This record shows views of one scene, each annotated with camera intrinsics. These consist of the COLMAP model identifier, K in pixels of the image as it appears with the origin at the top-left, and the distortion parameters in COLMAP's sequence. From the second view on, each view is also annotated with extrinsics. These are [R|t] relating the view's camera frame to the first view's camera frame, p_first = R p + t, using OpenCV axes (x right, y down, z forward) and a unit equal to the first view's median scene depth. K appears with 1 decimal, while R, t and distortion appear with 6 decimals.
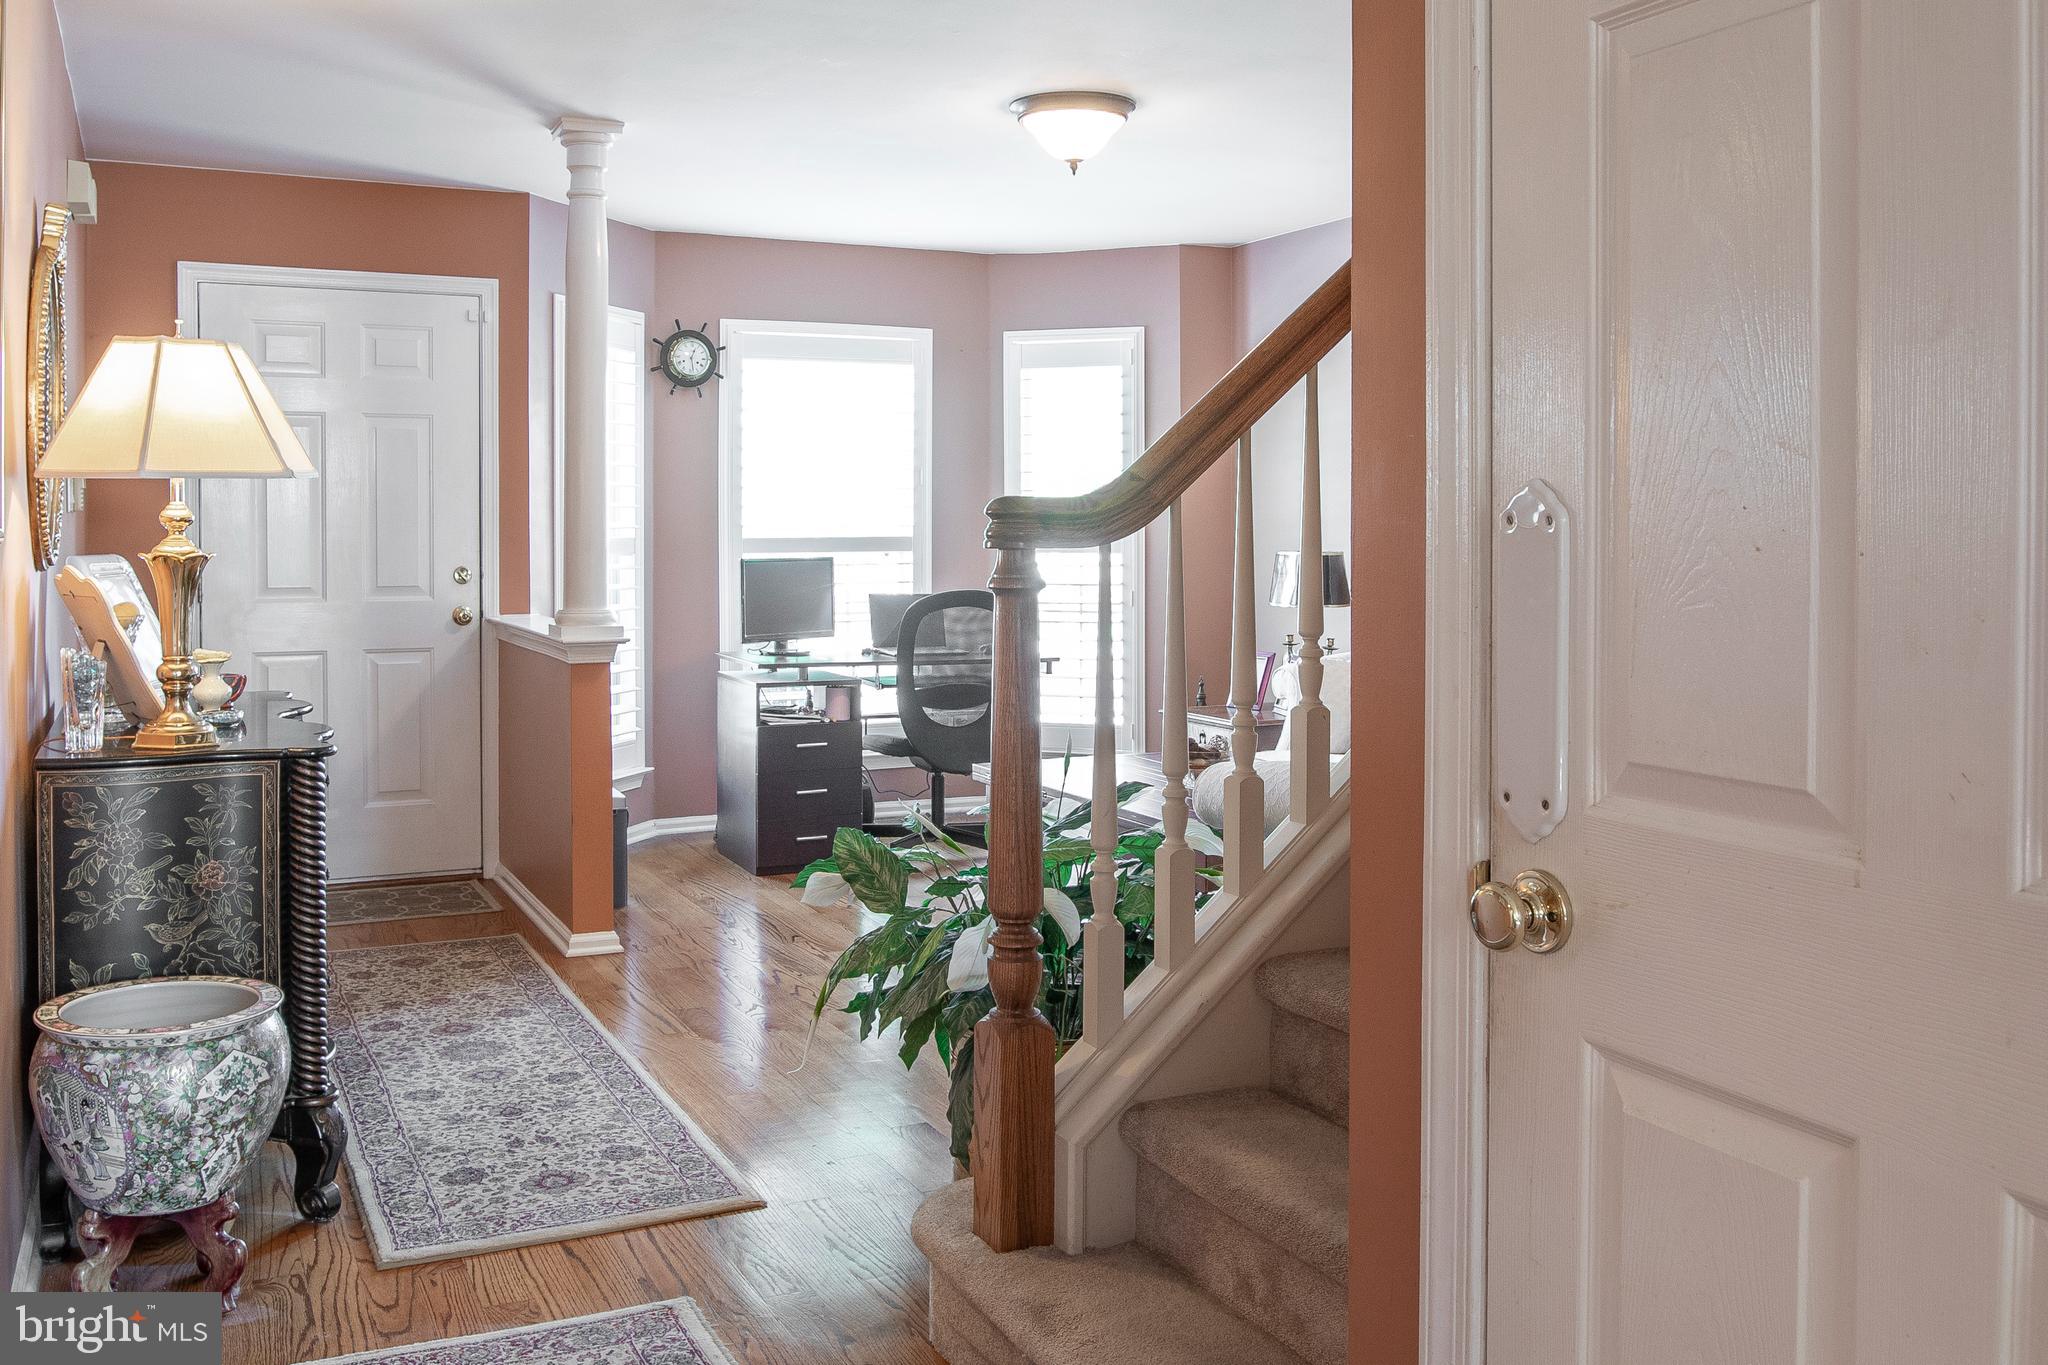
lens RADIAL K [[1867.7, 0, 1024.2], [0, 1867.7, 557.5], [0, 0, 1]] dist [-0.004855, -0.002338]
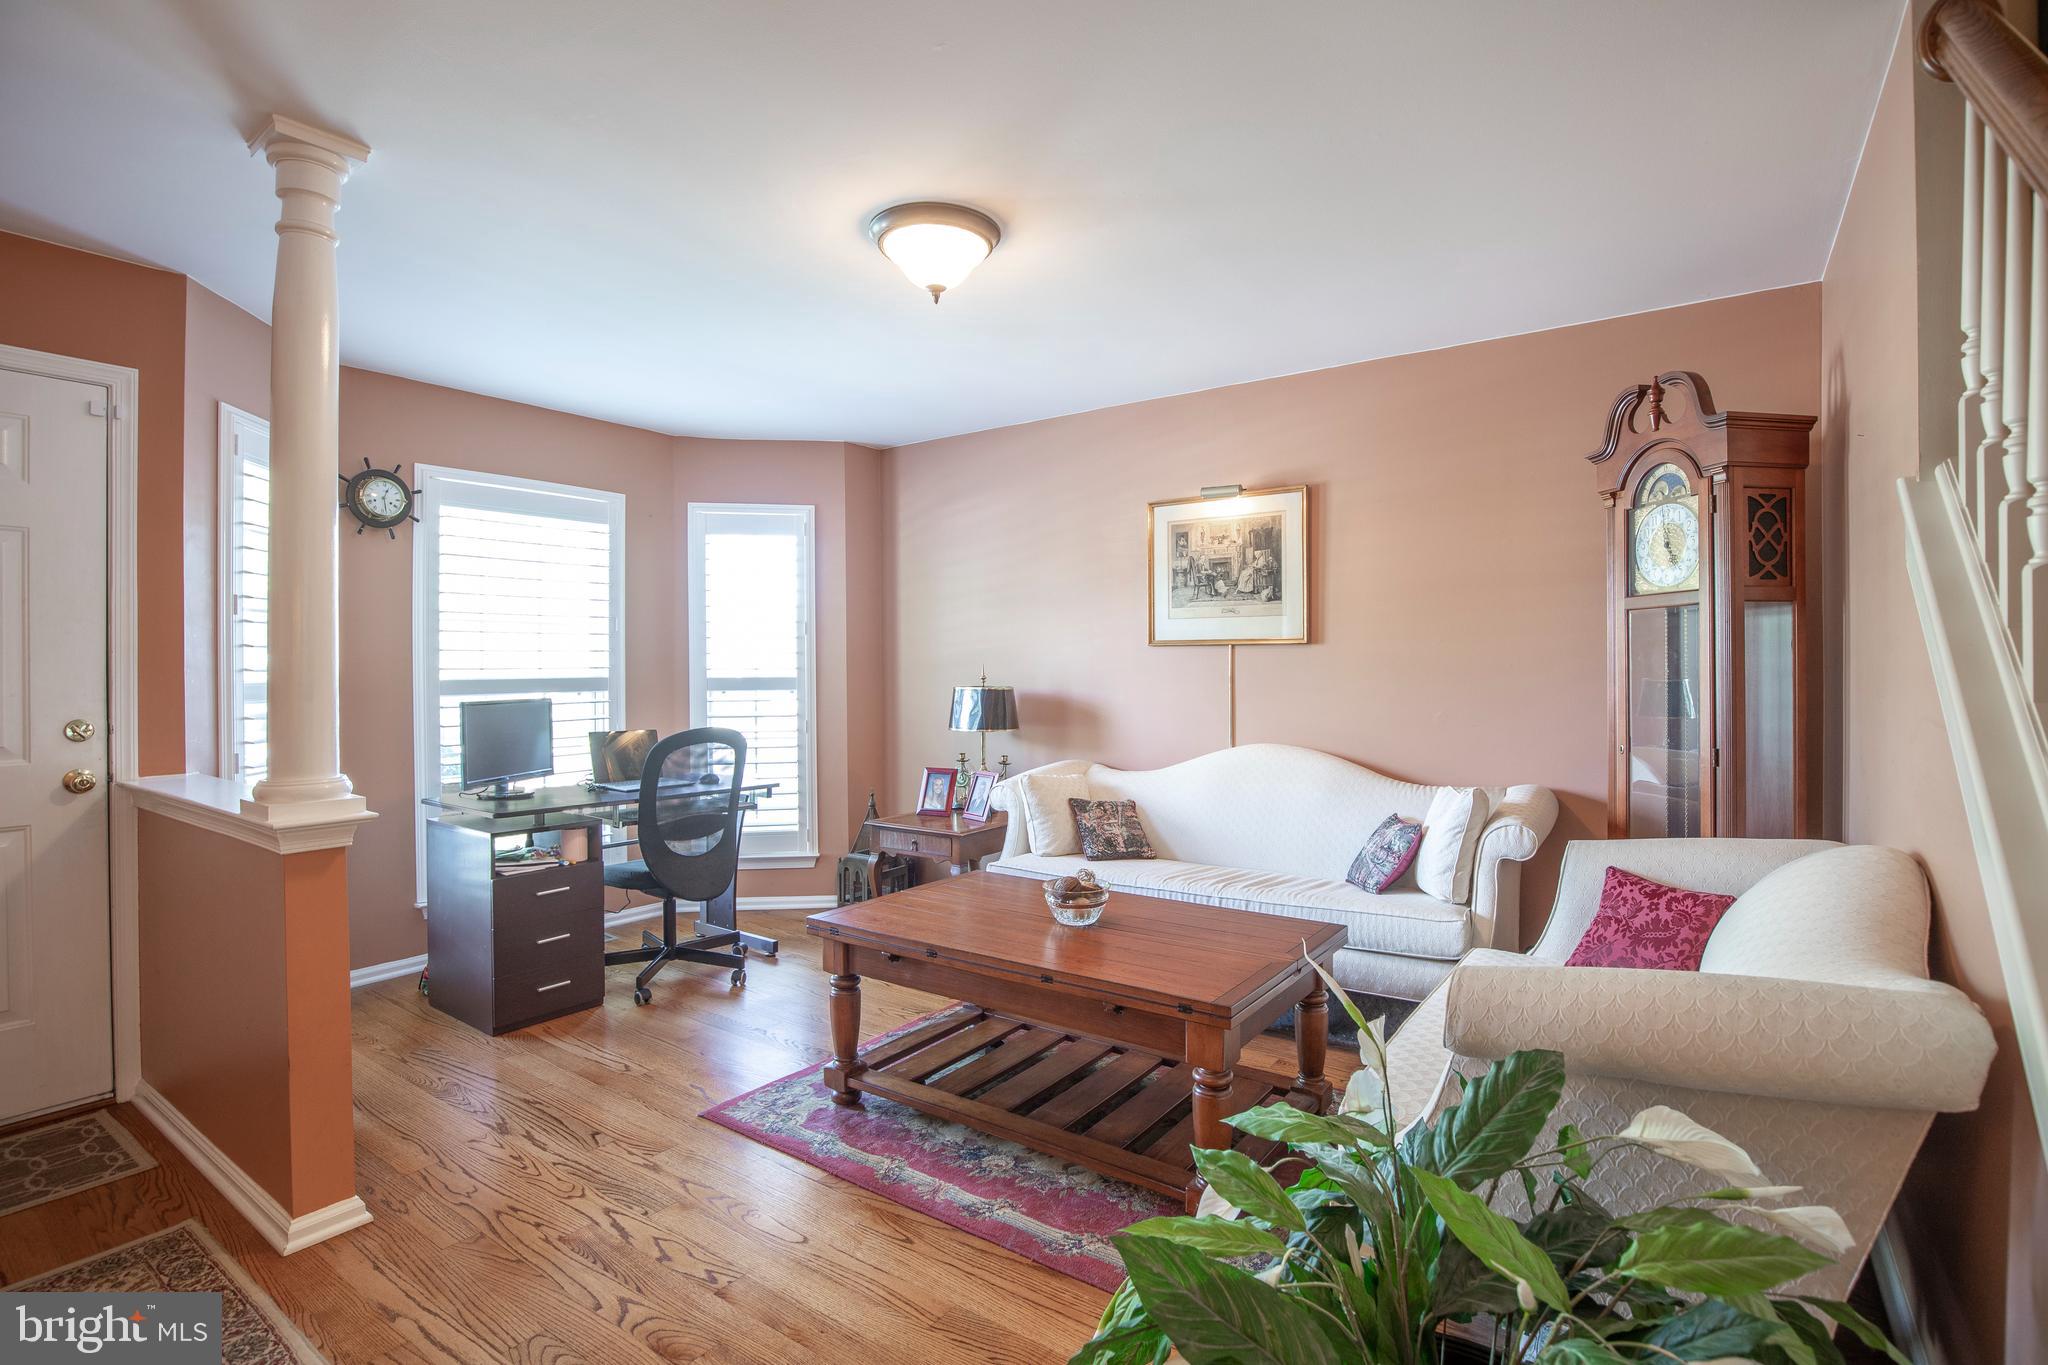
lens RADIAL K [[976.2, 0, 1062.7], [0, 976.2, 668.5], [0, 0, 1]] dist [-0.038722, 0.008697]
pose [[0.865160, -0.004864, 0.501473, -0.132172], [0.013799, 0.999805, -0.014109, -0.005355], [-0.501307, 0.019126, 0.865058, 0.416260]]
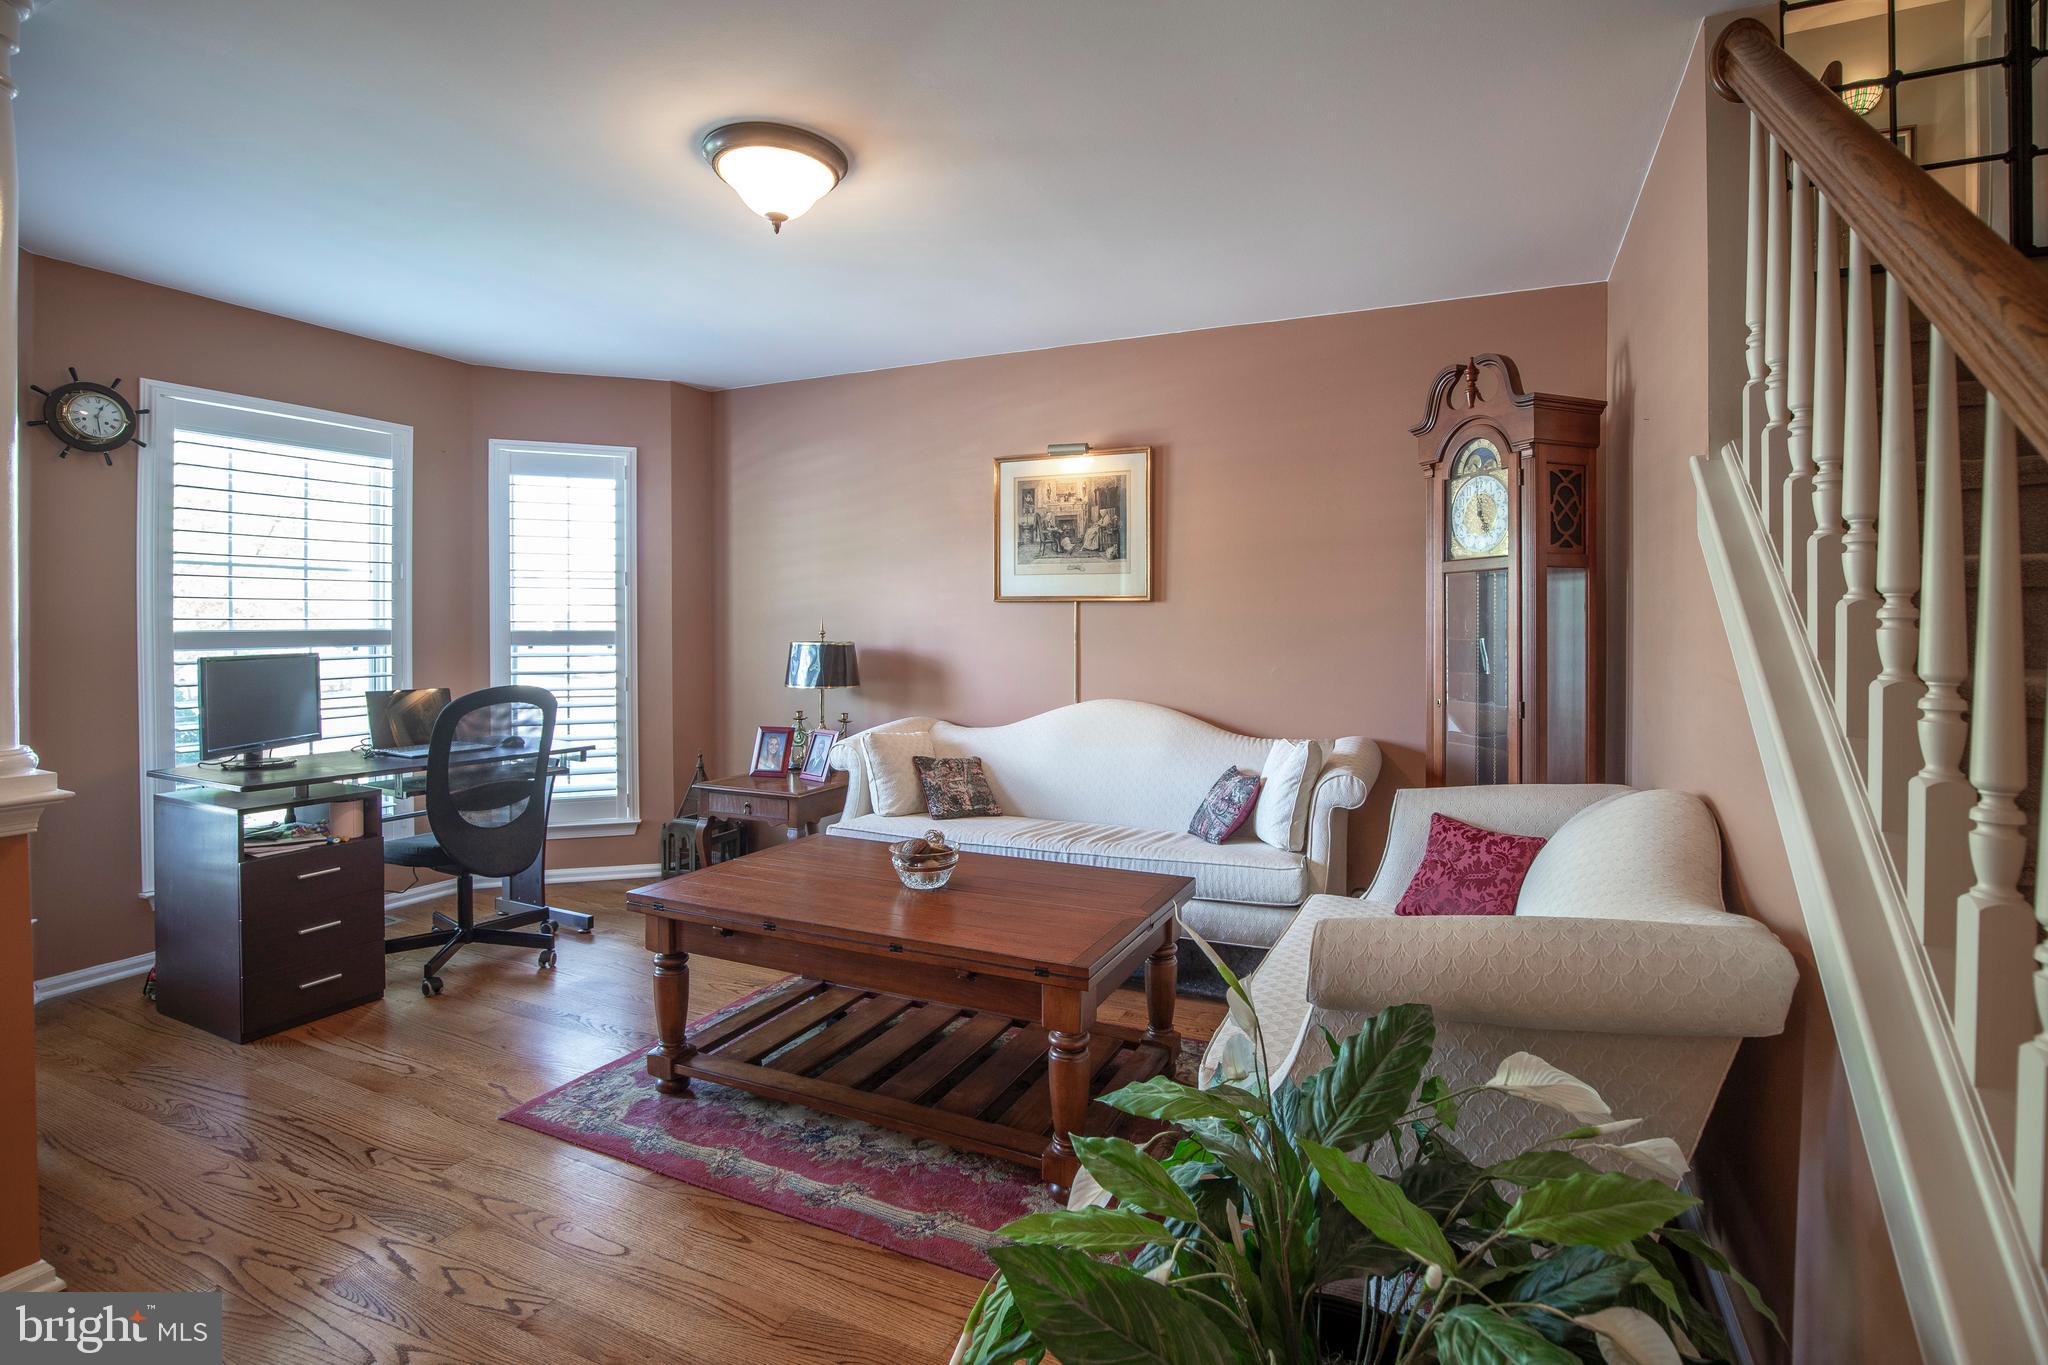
lens RADIAL K [[951.1, 0, 1089.6], [0, 951.1, 634.7], [0, 0, 1]] dist [-0.034305, 0.005176]
pose [[0.748876, -0.005126, 0.662691, -0.127980], [0.008812, 0.999959, -0.002223, -0.005070], [-0.662652, 0.007504, 0.748890, 0.432531]]
